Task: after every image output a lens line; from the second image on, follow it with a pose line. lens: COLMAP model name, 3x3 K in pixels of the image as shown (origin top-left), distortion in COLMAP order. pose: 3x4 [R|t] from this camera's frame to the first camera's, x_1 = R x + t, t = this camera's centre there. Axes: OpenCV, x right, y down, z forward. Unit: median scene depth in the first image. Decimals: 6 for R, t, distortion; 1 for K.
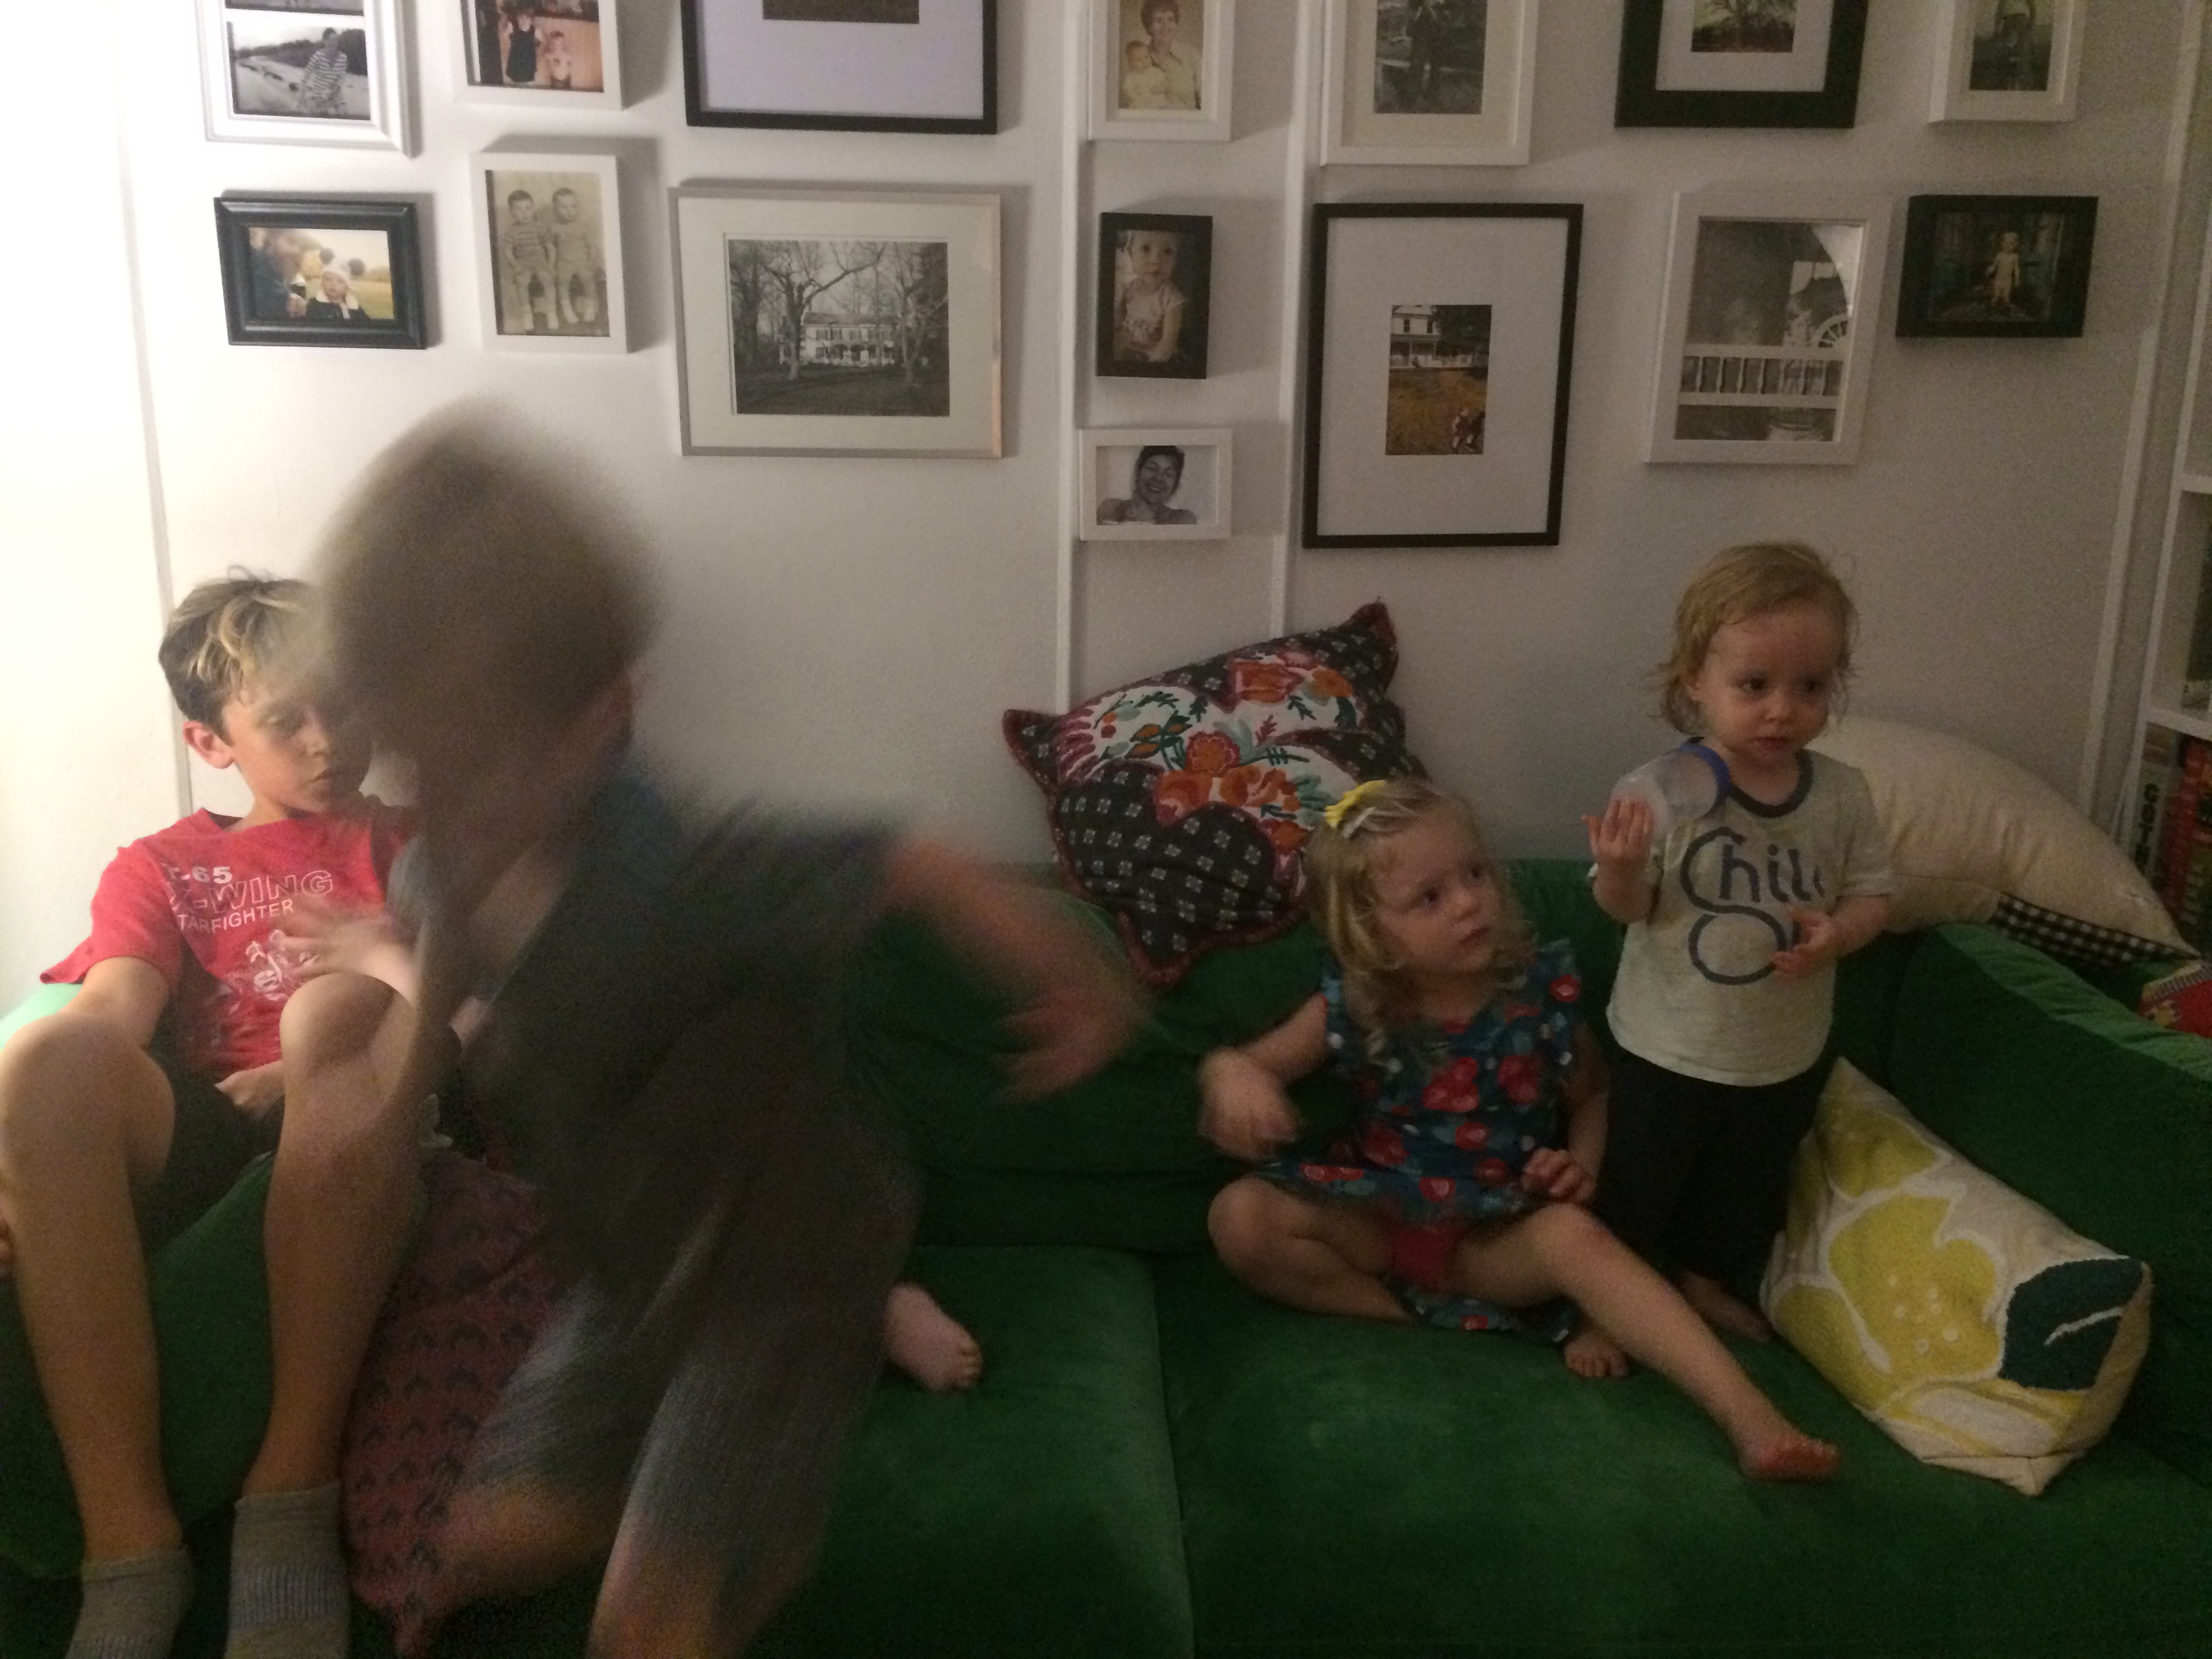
lens RADIAL K [[1878.3, 0, 1102.6], [0, 1878.3, 830.7], [0, 0, 1]] dist [0.070183, -0.103408]
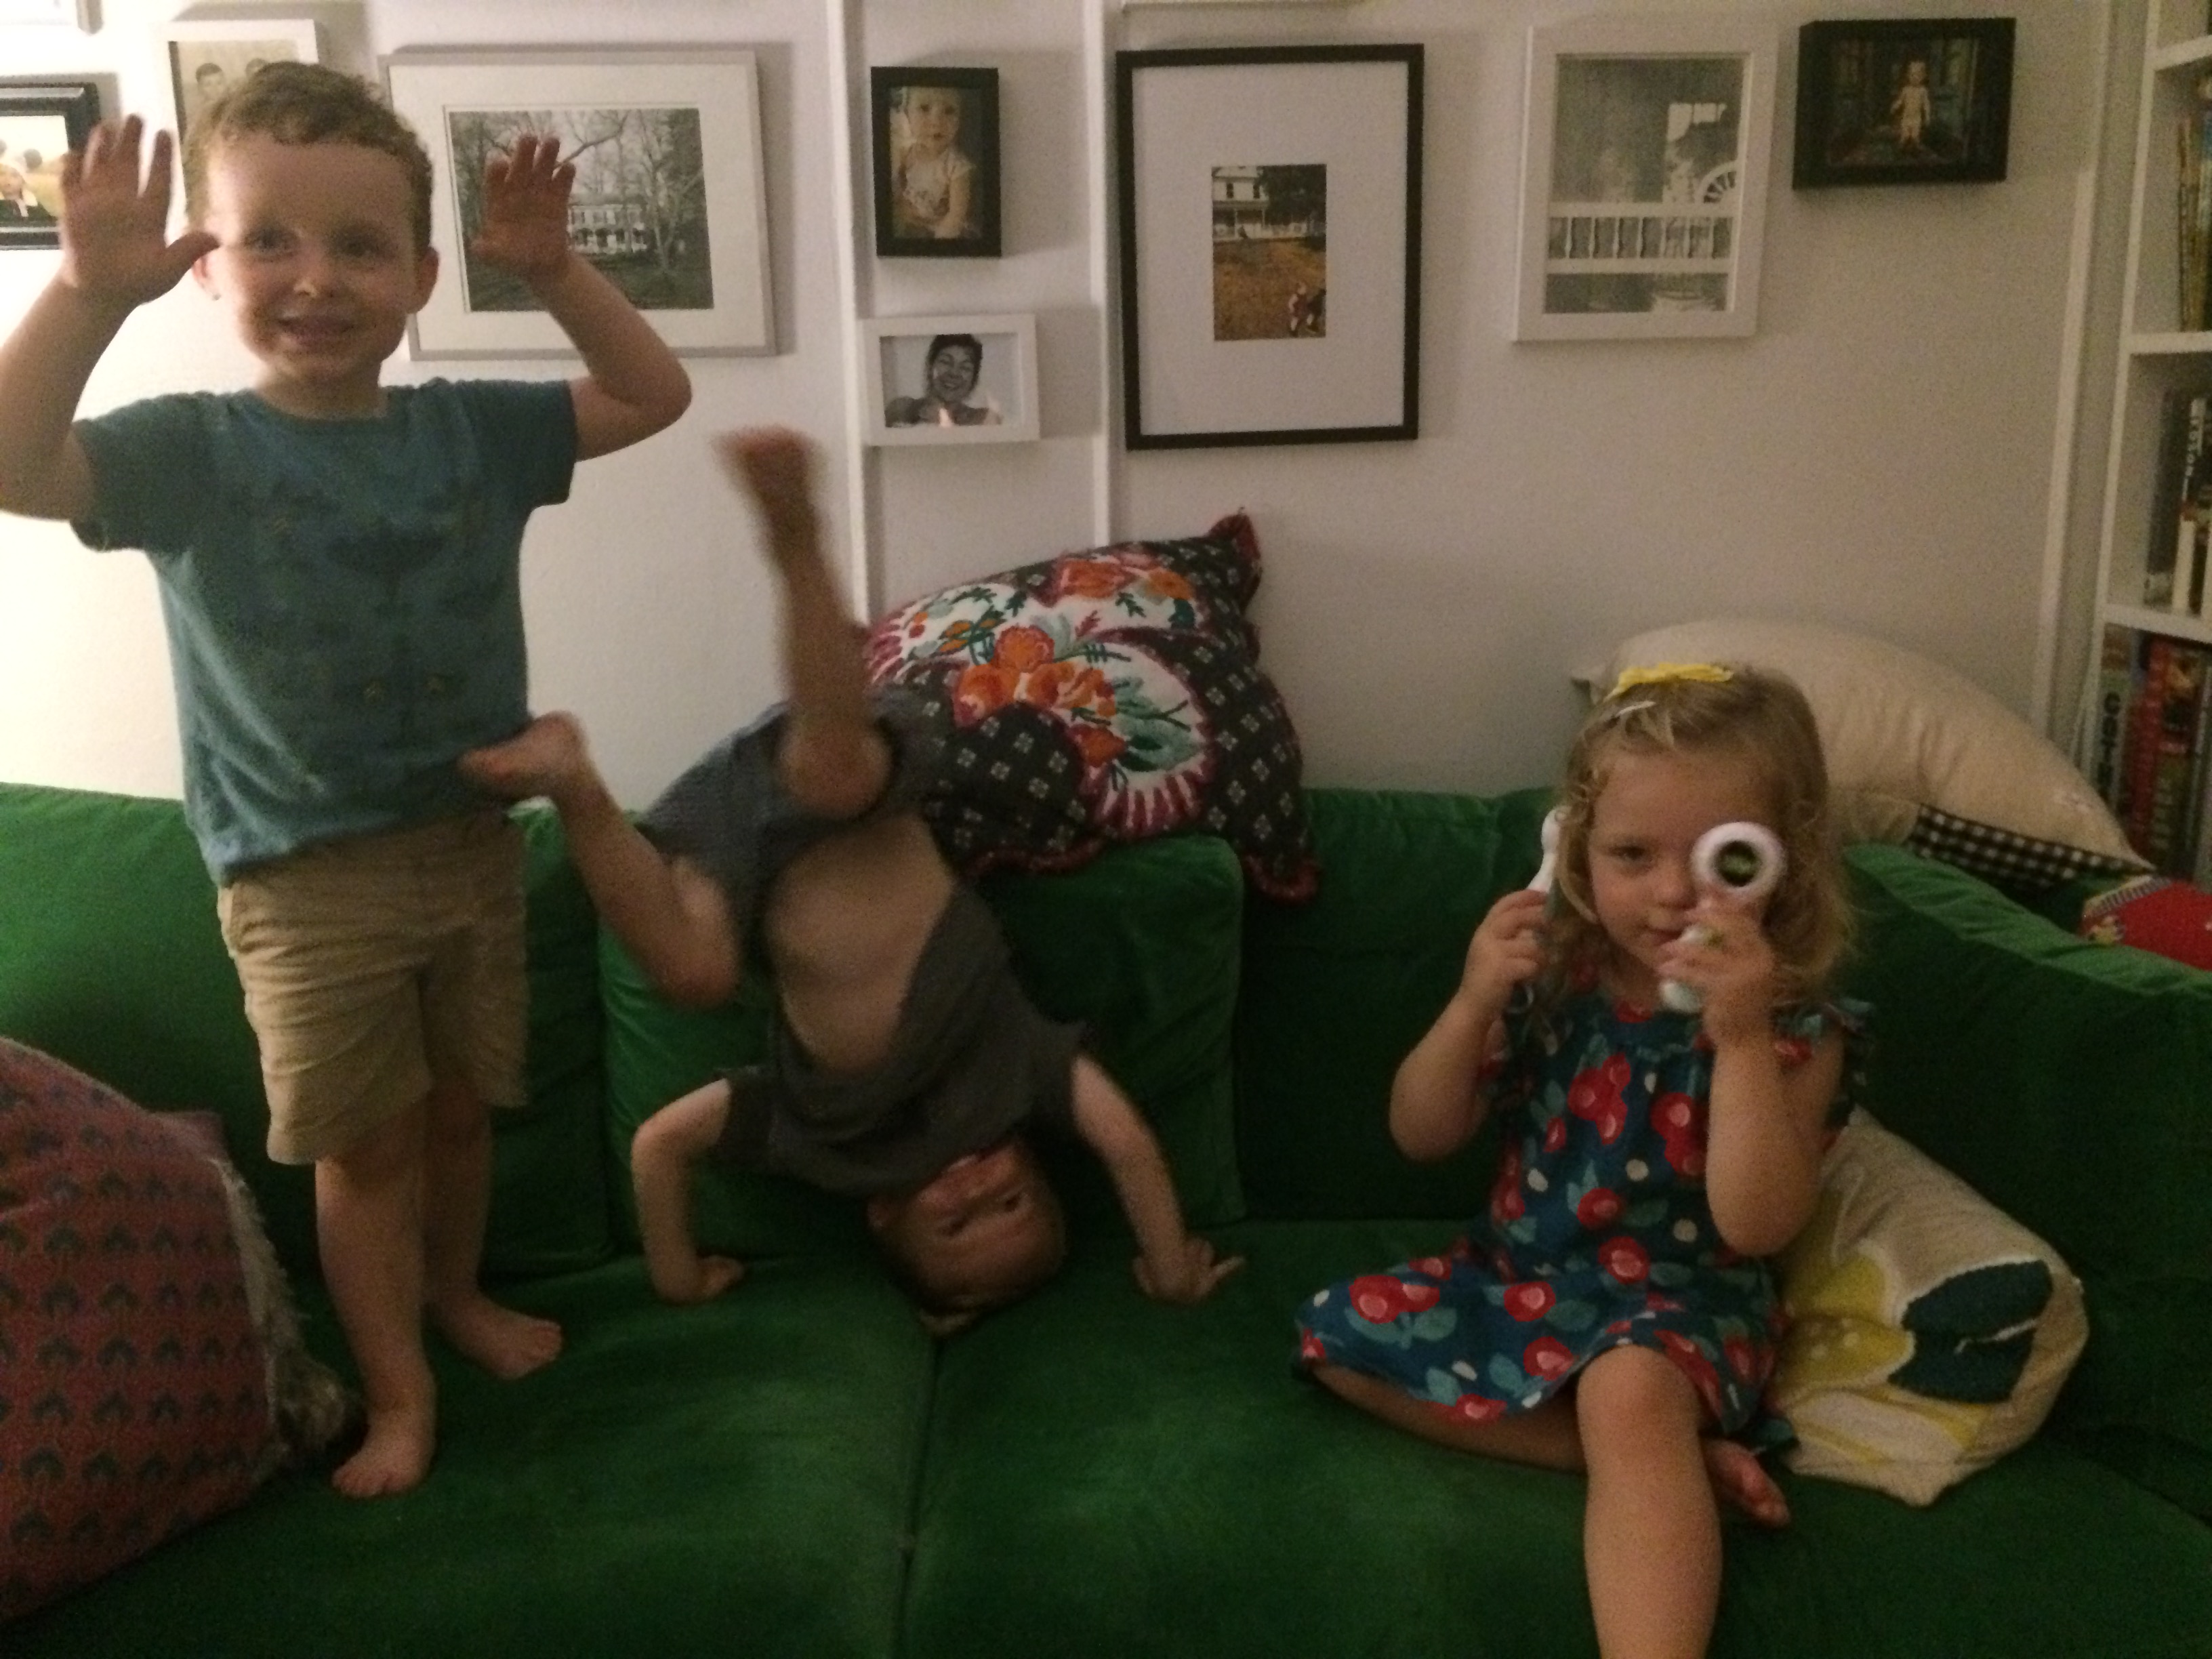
lens RADIAL K [[1826.2, 0, 1107.5], [0, 1826.2, 808.0], [0, 0, 1]] dist [0.077174, -0.123201]
pose [[0.999345, -0.026877, -0.024218, 0.118952], [0.026186, 0.999253, -0.028418, 0.043393], [0.024964, 0.027765, 0.999303, 0.152913]]
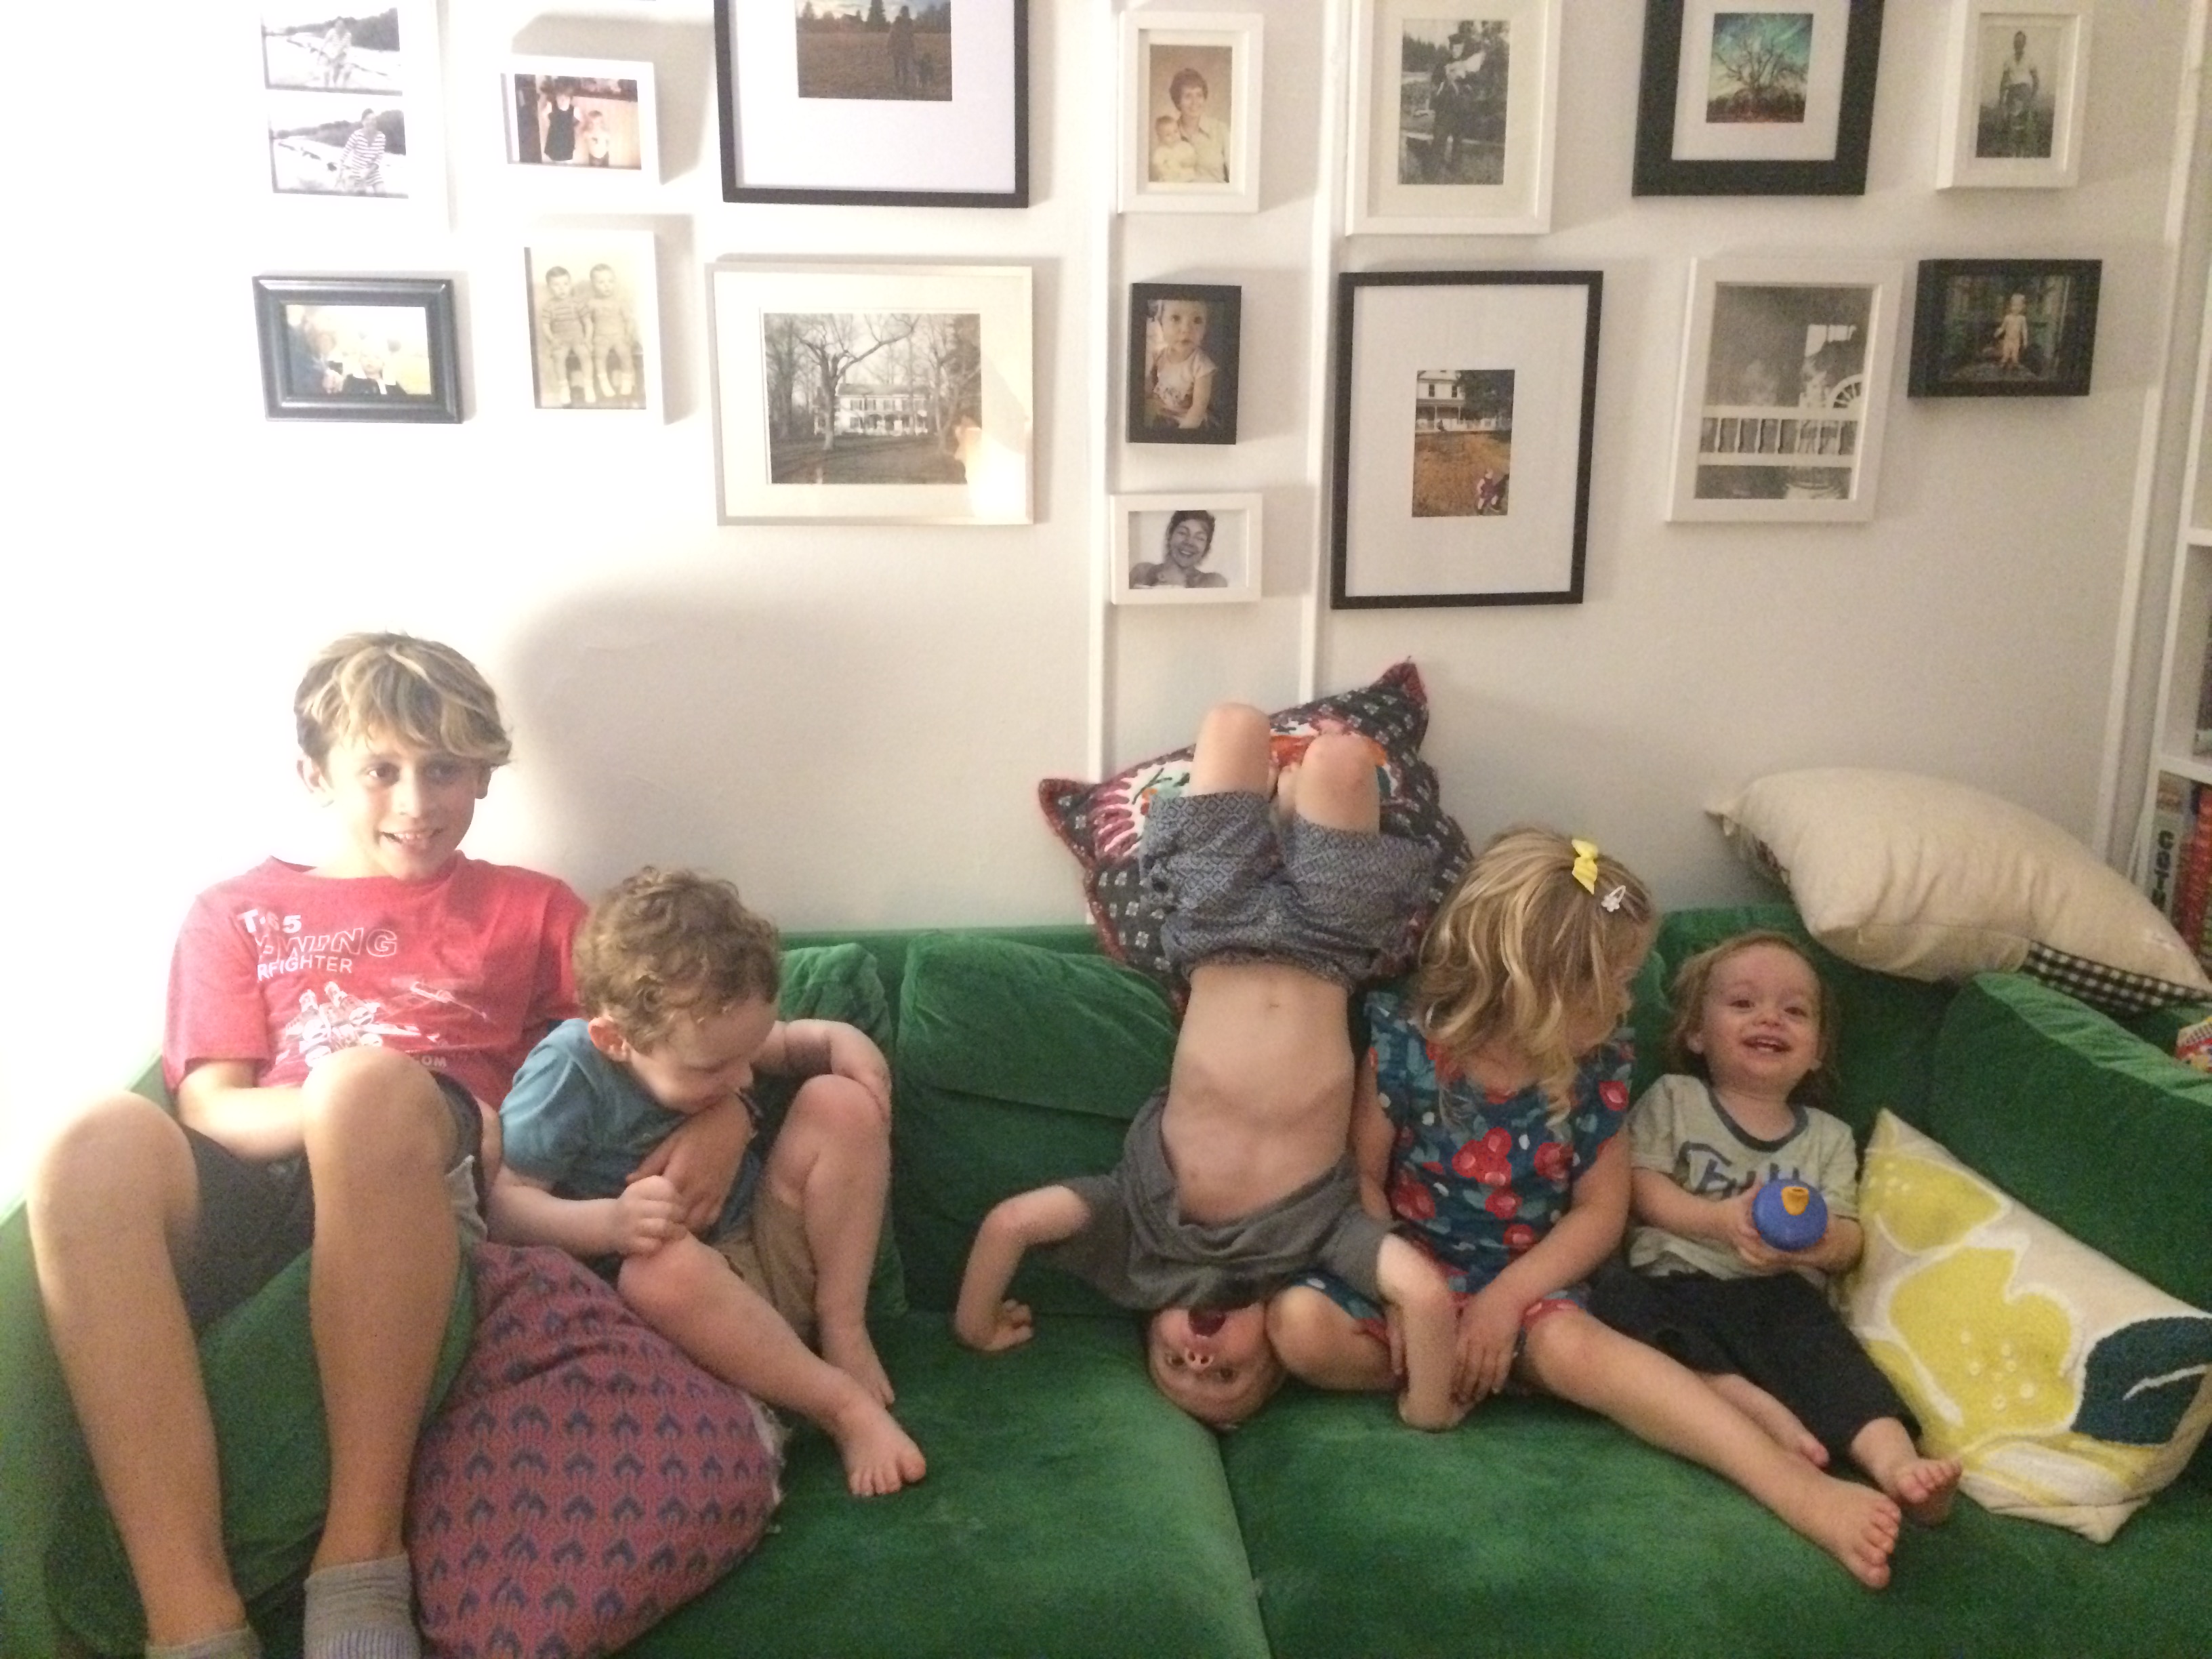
lens RADIAL K [[1878.3, 0, 1102.6], [0, 1878.3, 830.7], [0, 0, 1]] dist [0.070183, -0.103408]
pose [[0.999676, -0.013822, 0.021379, -0.041486], [0.014355, 0.999586, -0.024953, -0.008170], [-0.021025, 0.025251, 0.999460, -0.004750]]
